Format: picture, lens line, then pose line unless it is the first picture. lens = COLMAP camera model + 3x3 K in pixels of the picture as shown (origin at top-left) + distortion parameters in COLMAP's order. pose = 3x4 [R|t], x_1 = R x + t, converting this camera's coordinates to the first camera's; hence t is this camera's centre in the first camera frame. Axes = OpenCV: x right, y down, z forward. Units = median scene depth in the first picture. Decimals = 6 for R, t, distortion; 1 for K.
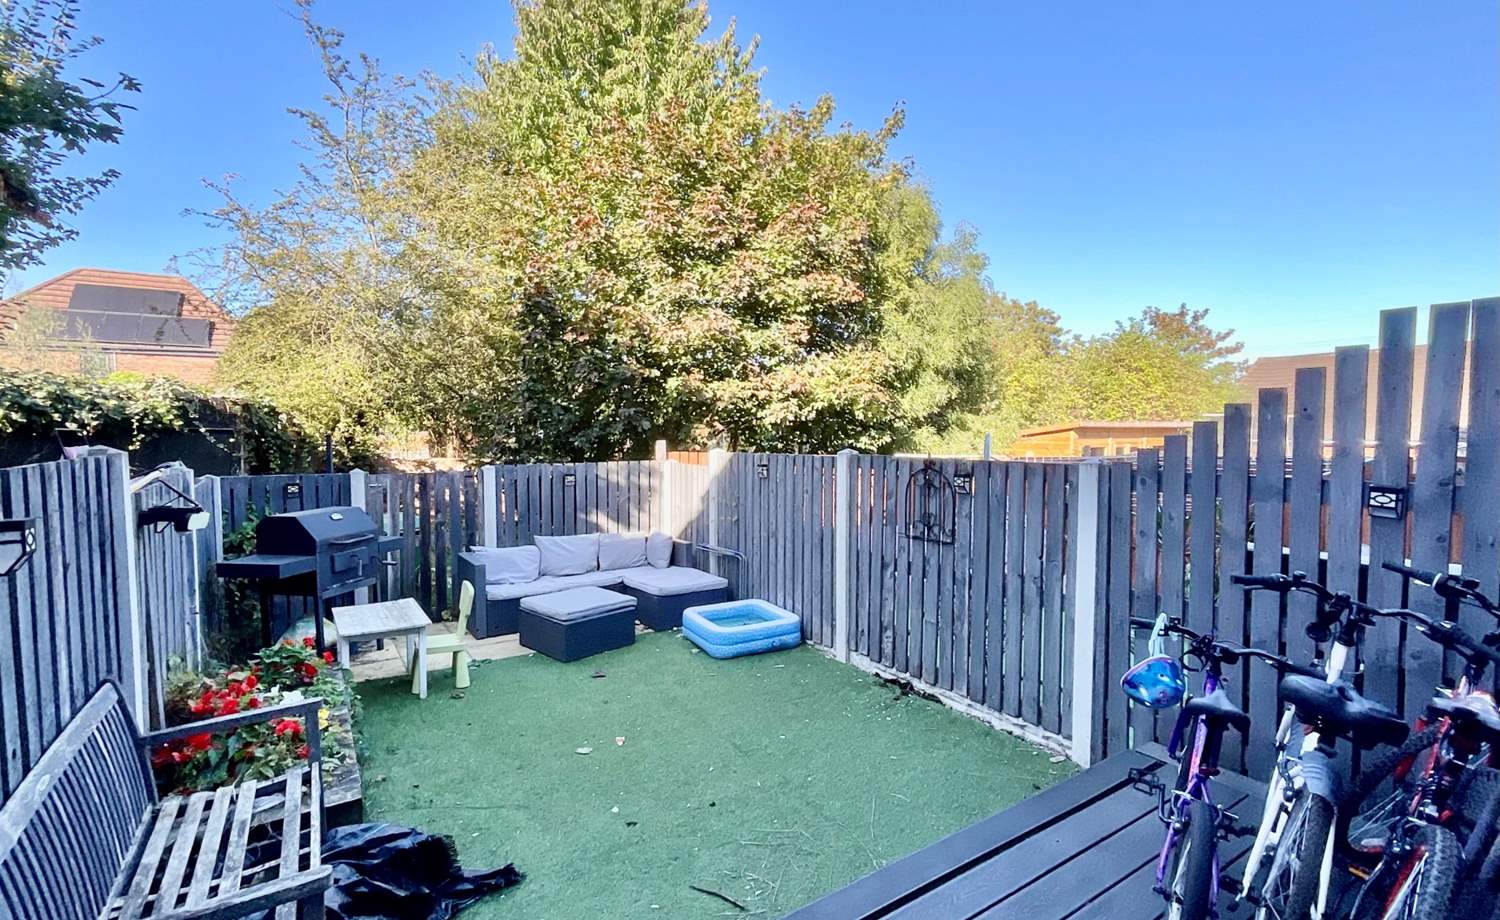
lens RADIAL K [[683.2, 0, 744.1], [0, 683.2, 464.6], [0, 0, 1]] dist [0.000179, 0.014507]
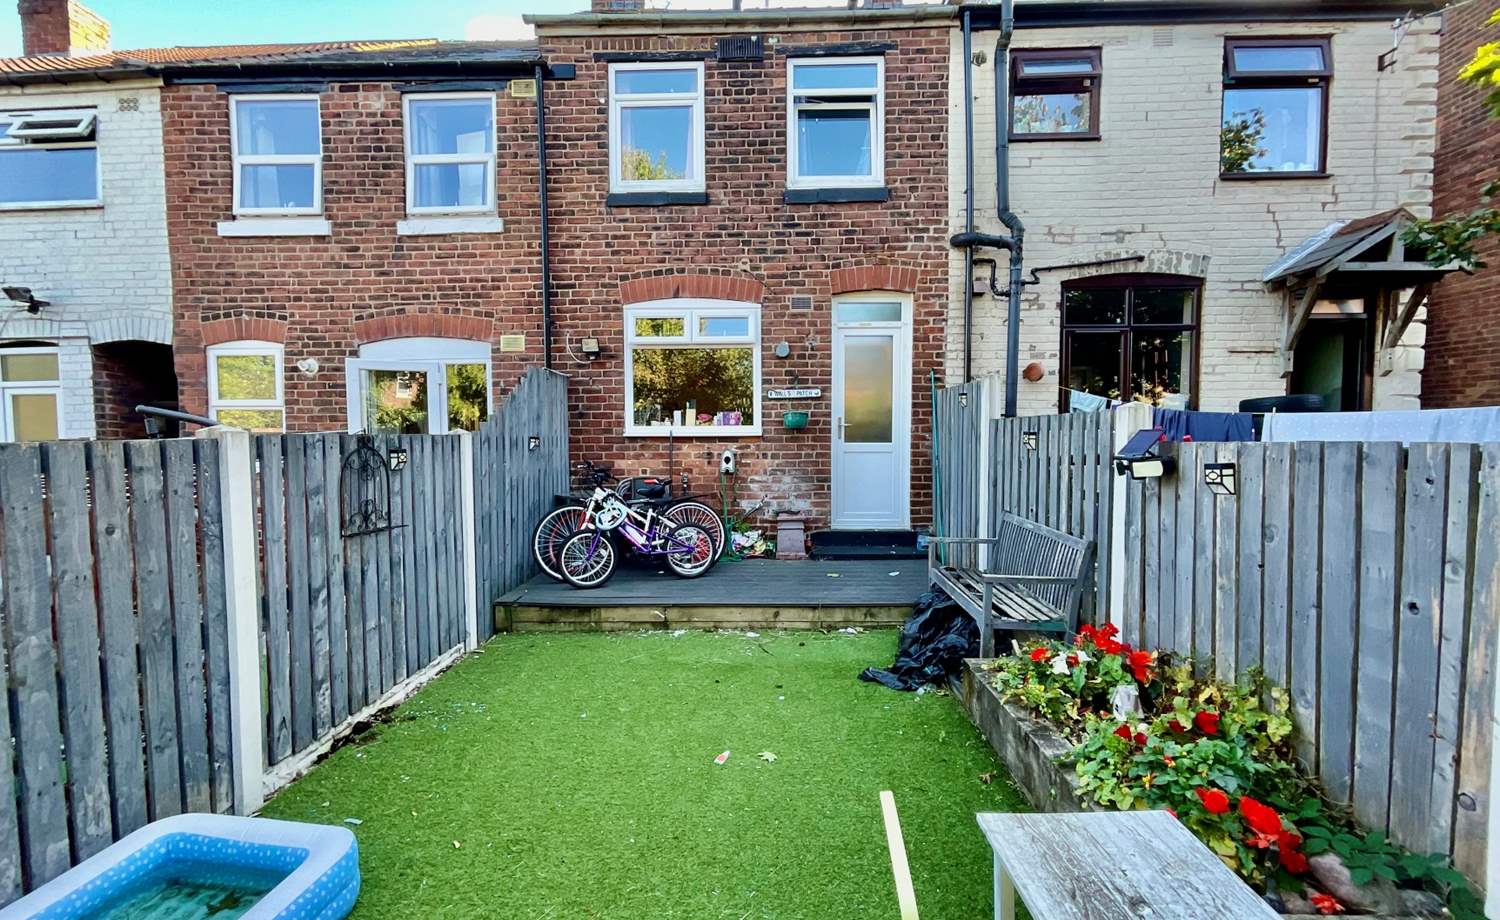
lens RADIAL K [[650.9, 0, 750.0], [0, 650.9, 460.0], [0, 0, 1]] dist [0.001038, 0.000045]
pose [[-0.814844, -0.027599, 0.579023, -0.296989], [0.031888, 0.995219, 0.092311, -0.019142], [-0.578803, 0.093683, -0.810069, 0.711319]]
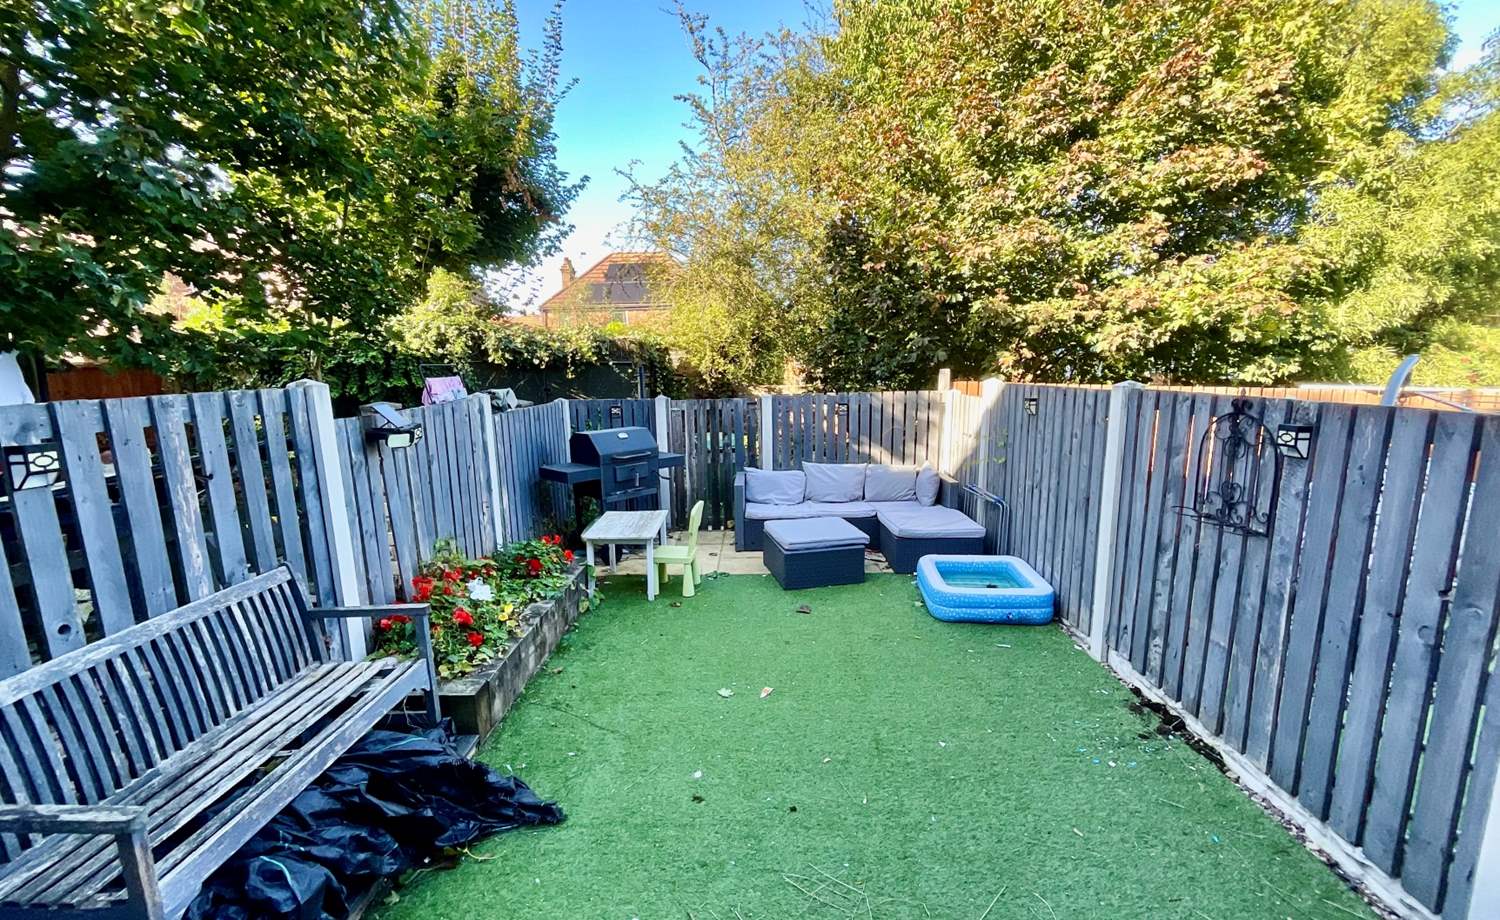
lens RADIAL K [[605.4, 0, 750.0], [0, 605.4, 460.0], [0, 0, 1]] dist [0.015851, 0.000177]
pose [[0.839644, 0.076975, -0.537656, 0.101785], [-0.015321, 0.992869, 0.118221, -0.006703], [0.542922, -0.091026, 0.834835, 0.138495]]
